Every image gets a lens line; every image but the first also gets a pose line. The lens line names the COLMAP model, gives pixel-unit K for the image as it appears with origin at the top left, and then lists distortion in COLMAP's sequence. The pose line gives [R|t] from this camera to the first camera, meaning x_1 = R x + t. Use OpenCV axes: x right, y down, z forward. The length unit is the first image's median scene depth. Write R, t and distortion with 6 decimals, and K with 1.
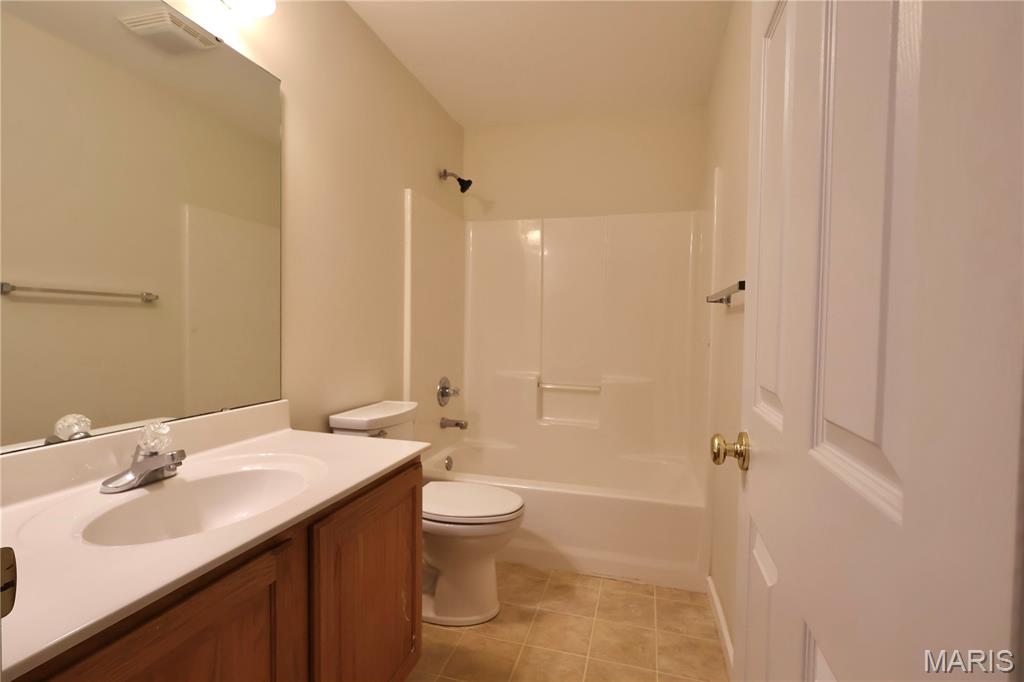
lens RADIAL K [[473.2, 0, 513.2], [0, 473.2, 337.8], [0, 0, 1]] dist [-0.003373, 0.001423]
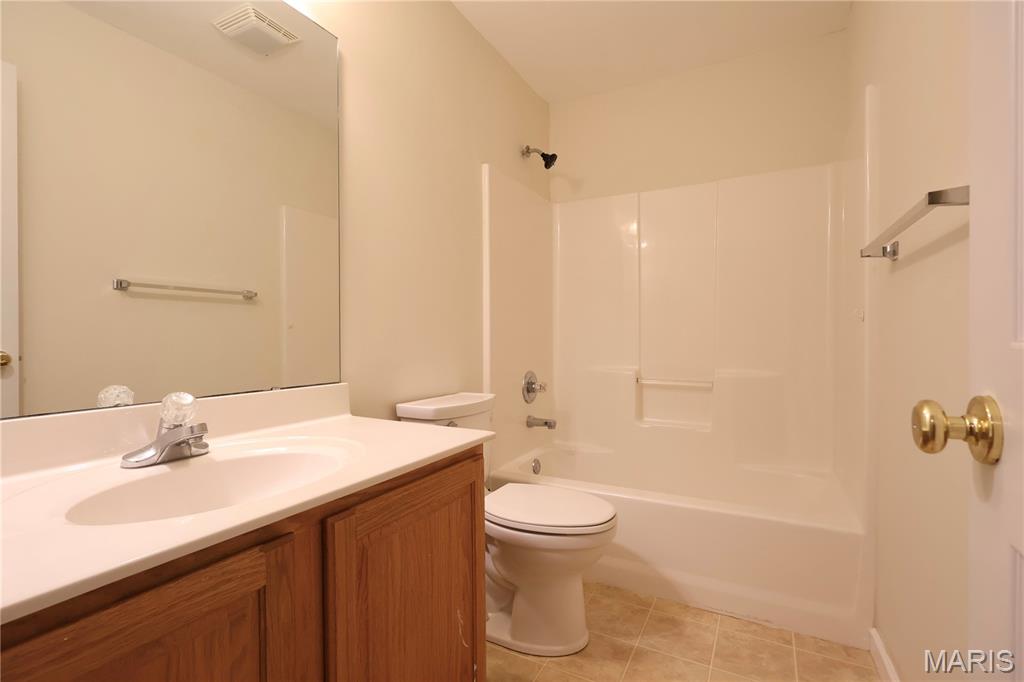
lens RADIAL K [[473.2, 0, 512.7], [0, 473.2, 339.3], [0, 0, 1]] dist [-0.003373, 0.001423]
pose [[0.976271, -0.017766, -0.215824, 0.030691], [0.013292, 0.999666, -0.022167, 0.064029], [0.216146, 0.018772, 0.976181, 0.155726]]
